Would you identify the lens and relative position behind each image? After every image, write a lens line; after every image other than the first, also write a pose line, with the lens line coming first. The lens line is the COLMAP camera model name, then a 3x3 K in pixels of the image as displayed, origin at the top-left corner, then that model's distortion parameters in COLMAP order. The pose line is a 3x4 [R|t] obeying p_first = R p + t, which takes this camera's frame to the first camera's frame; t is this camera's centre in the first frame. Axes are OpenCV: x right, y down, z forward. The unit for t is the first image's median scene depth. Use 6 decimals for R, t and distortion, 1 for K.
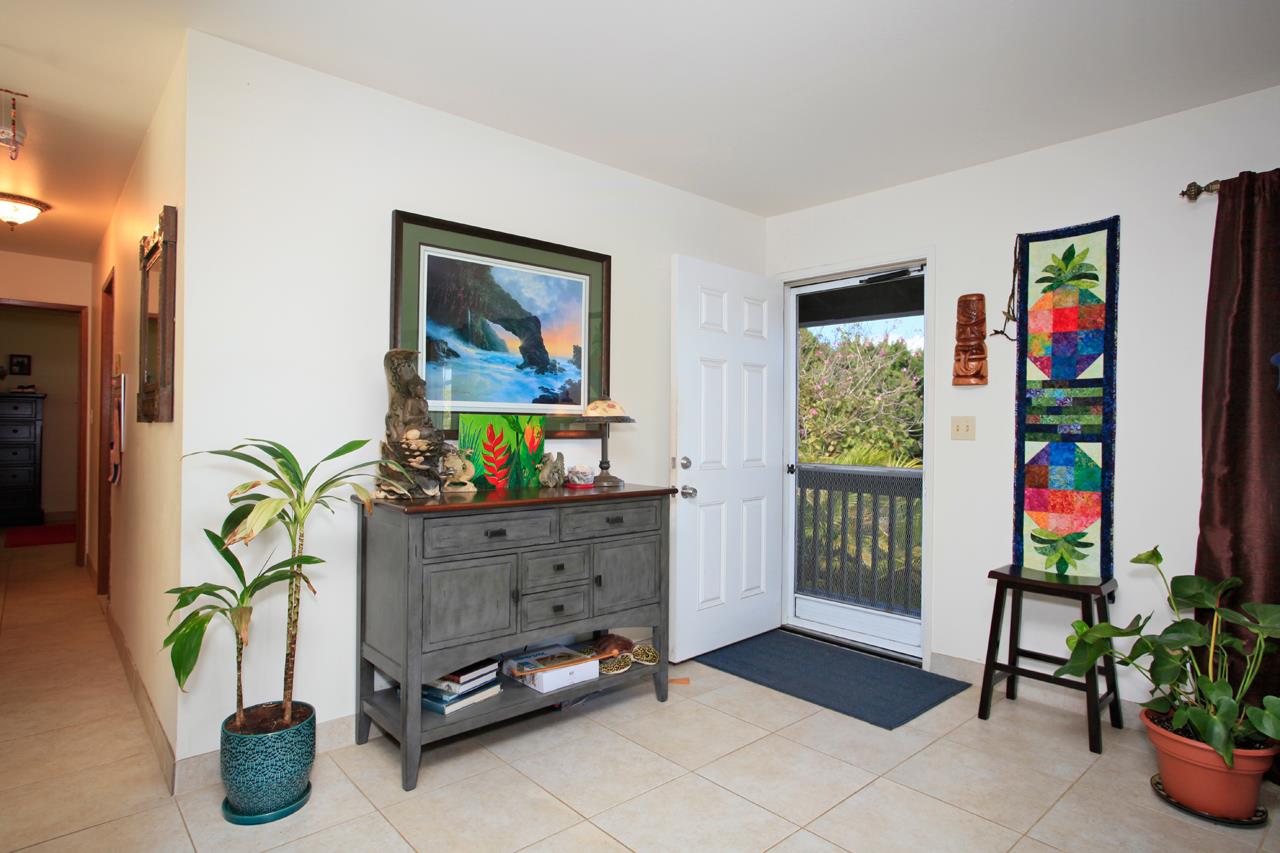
lens RADIAL K [[697.5, 0, 636.2], [0, 697.5, 421.2], [0, 0, 1]] dist [-0.016771, 0.000992]
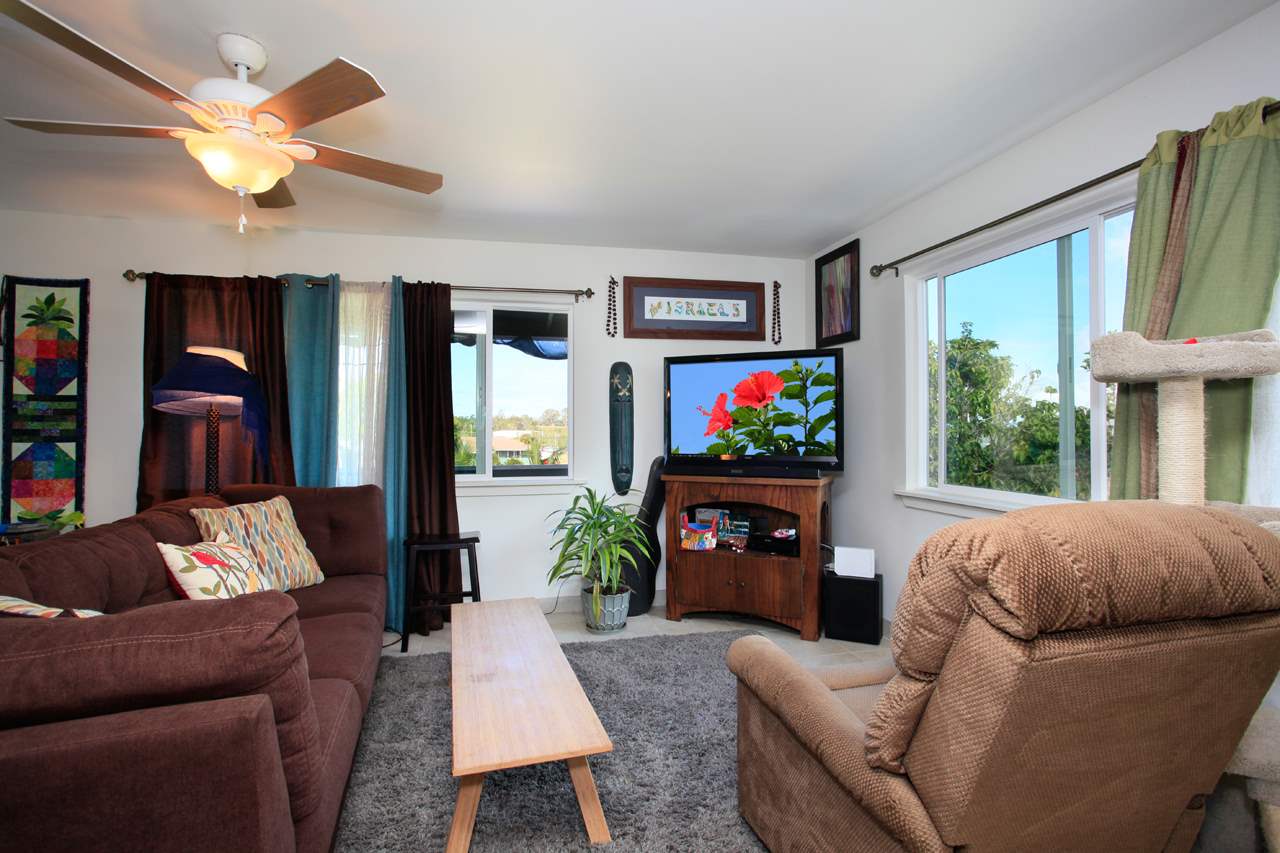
lens RADIAL K [[616.7, 0, 642.3], [0, 616.7, 418.8], [0, 0, 1]] dist [-0.007461, 0.002344]
pose [[0.462938, -0.001296, 0.886390, 0.111633], [-0.001612, 0.999996, 0.002304, -0.019344], [-0.886389, -0.002495, 0.462934, -0.537882]]
